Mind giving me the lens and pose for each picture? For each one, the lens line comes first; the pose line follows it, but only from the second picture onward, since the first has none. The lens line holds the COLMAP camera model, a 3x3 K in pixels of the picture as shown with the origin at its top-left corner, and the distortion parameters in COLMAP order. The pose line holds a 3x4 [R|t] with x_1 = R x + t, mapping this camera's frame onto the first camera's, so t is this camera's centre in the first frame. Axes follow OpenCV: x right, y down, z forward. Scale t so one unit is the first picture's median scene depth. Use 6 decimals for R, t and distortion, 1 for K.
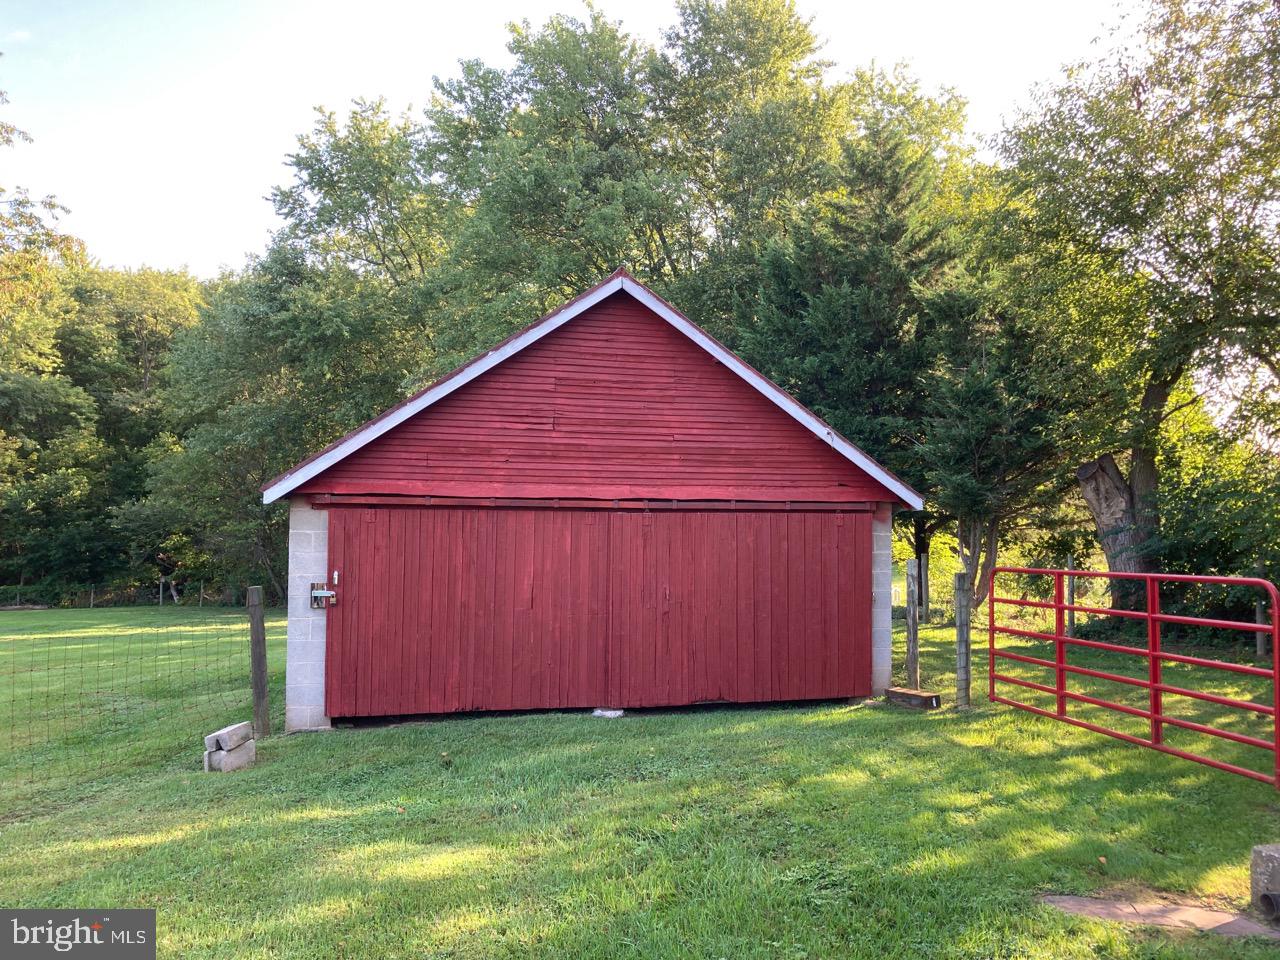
lens RADIAL K [[1016.2, 0, 646.7], [0, 1016.2, 474.5], [0, 0, 1]] dist [-0.001031, -0.021051]
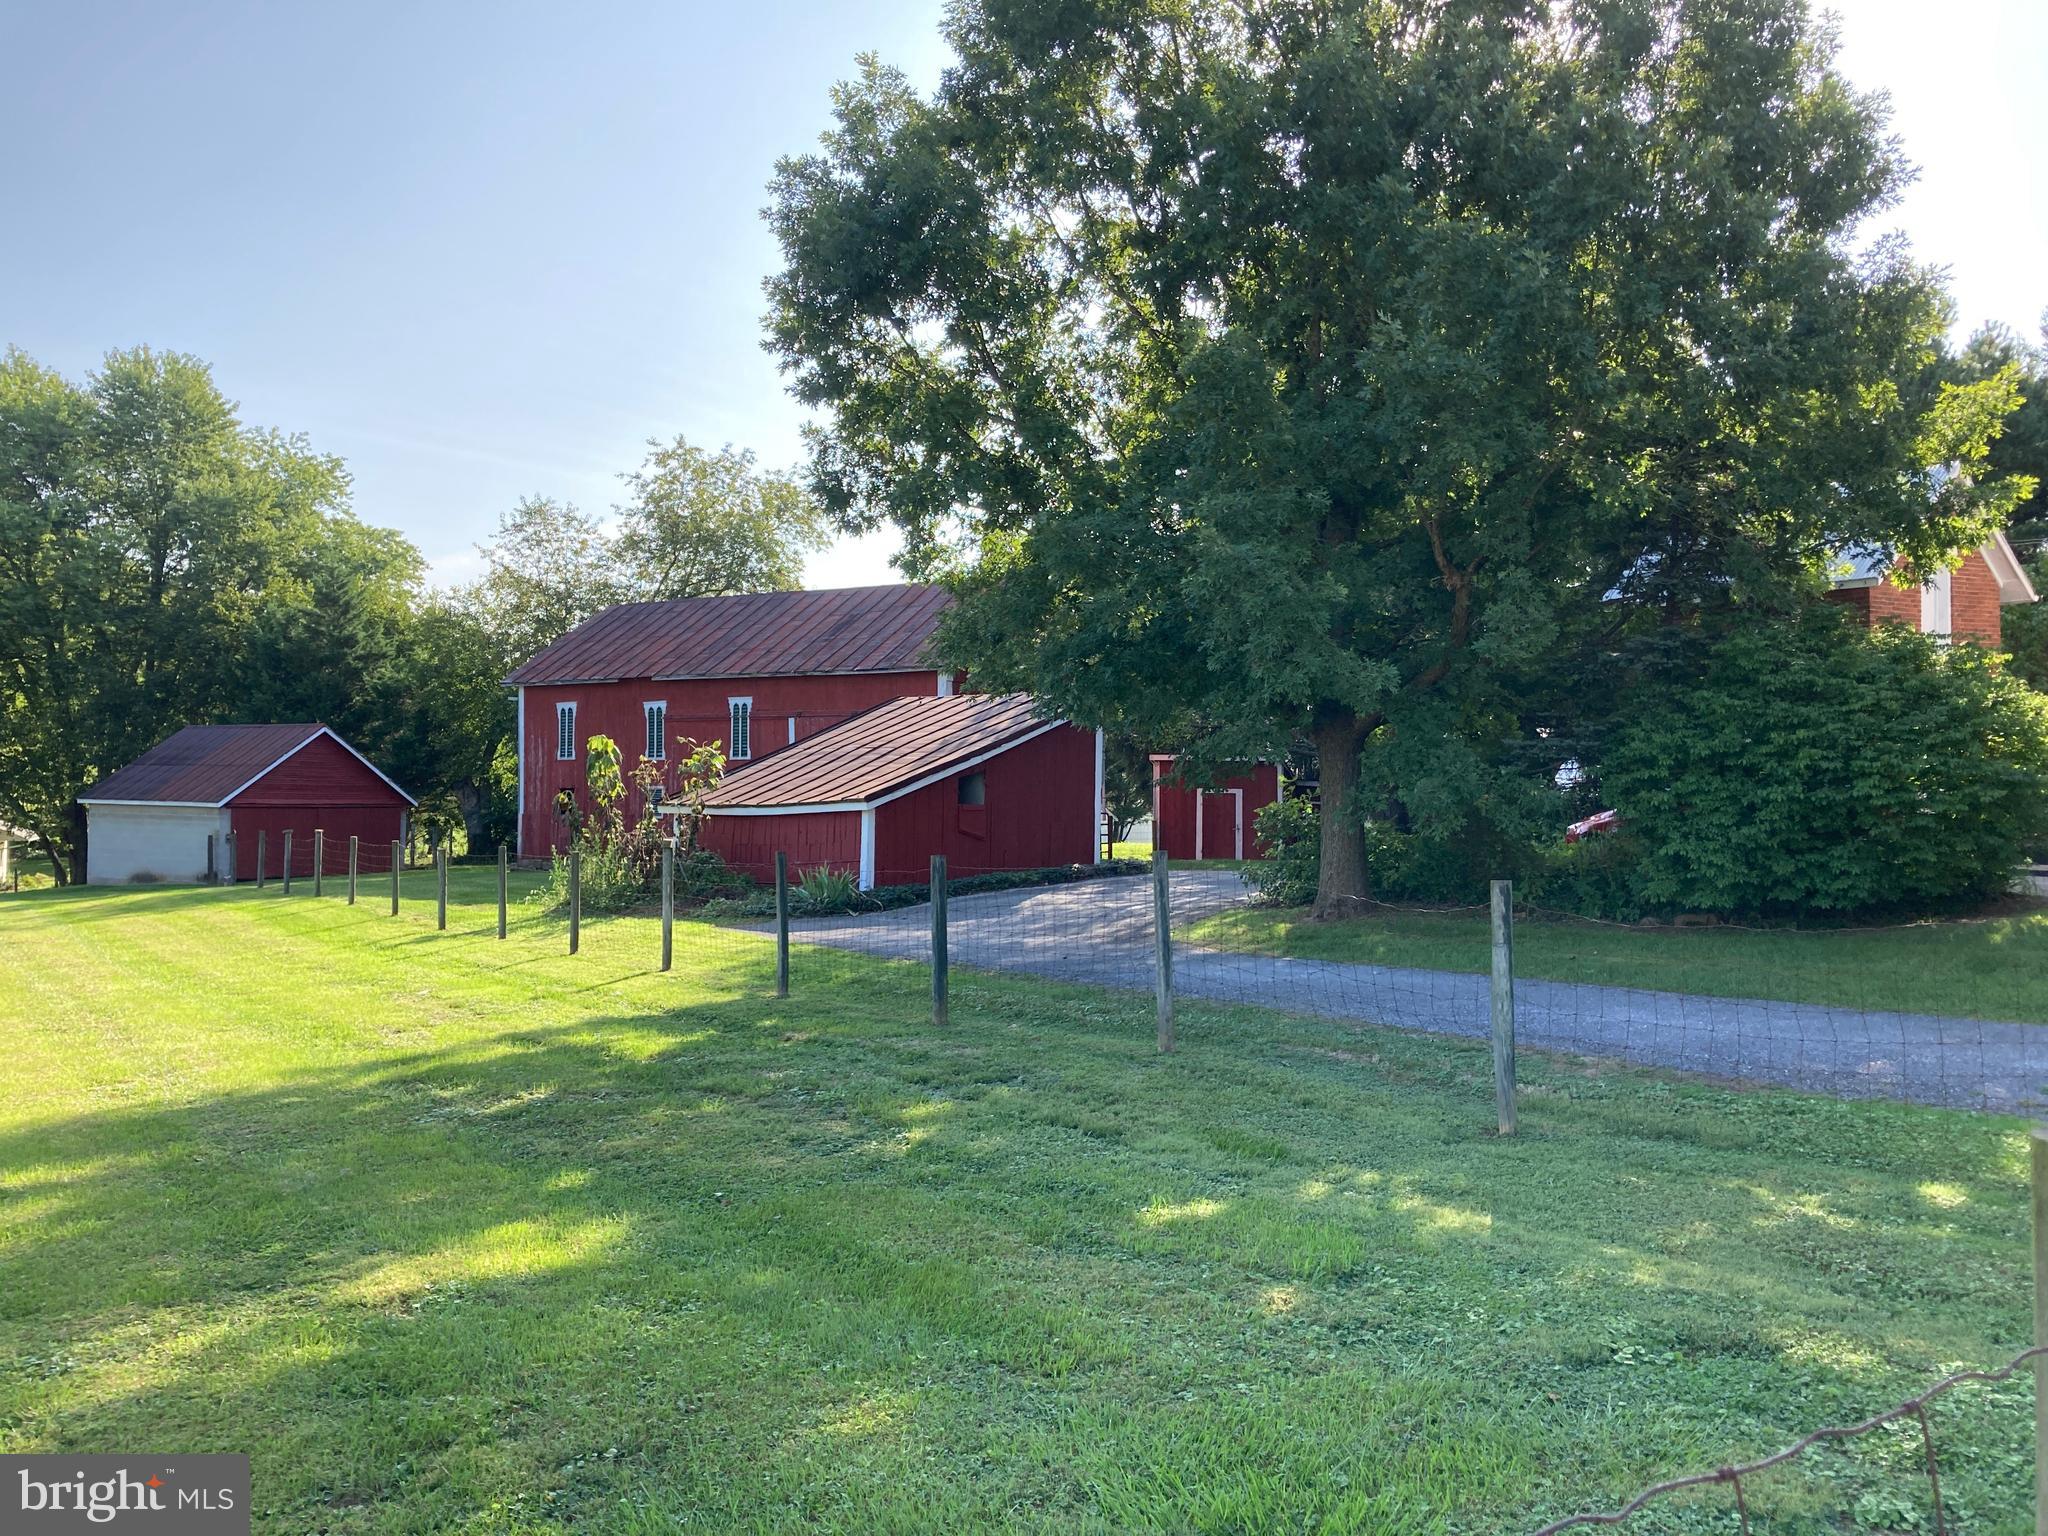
lens RADIAL K [[1654.6, 0, 1026.8], [0, 1654.6, 772.5], [0, 0, 1]] dist [0.027945, -0.038028]
pose [[0.692083, 0.002620, 0.721814, -1.975657], [-0.031266, 0.999164, 0.026351, -0.243244], [-0.721141, -0.040806, 0.691586, -3.566561]]
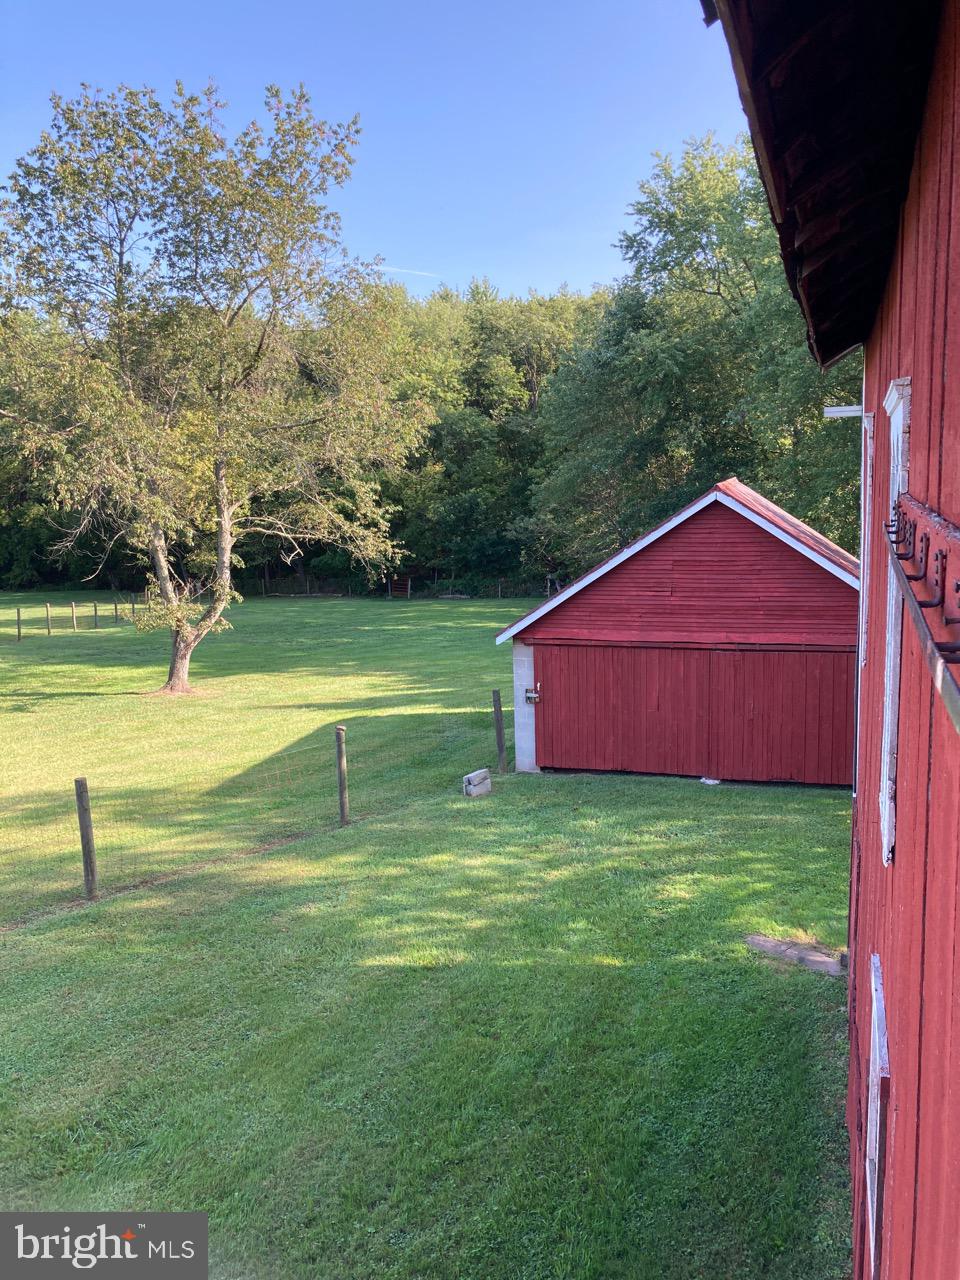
lens RADIAL K [[1016.2, 0, 478.5], [0, 1016.2, 640.3], [0, 0, 1]] dist [-0.001031, -0.021051]
pose [[0.852213, 0.055634, -0.520228, 0.438066], [0.051781, 0.980479, 0.189681, -0.272142], [0.520626, -0.188586, 0.832697, -0.396481]]
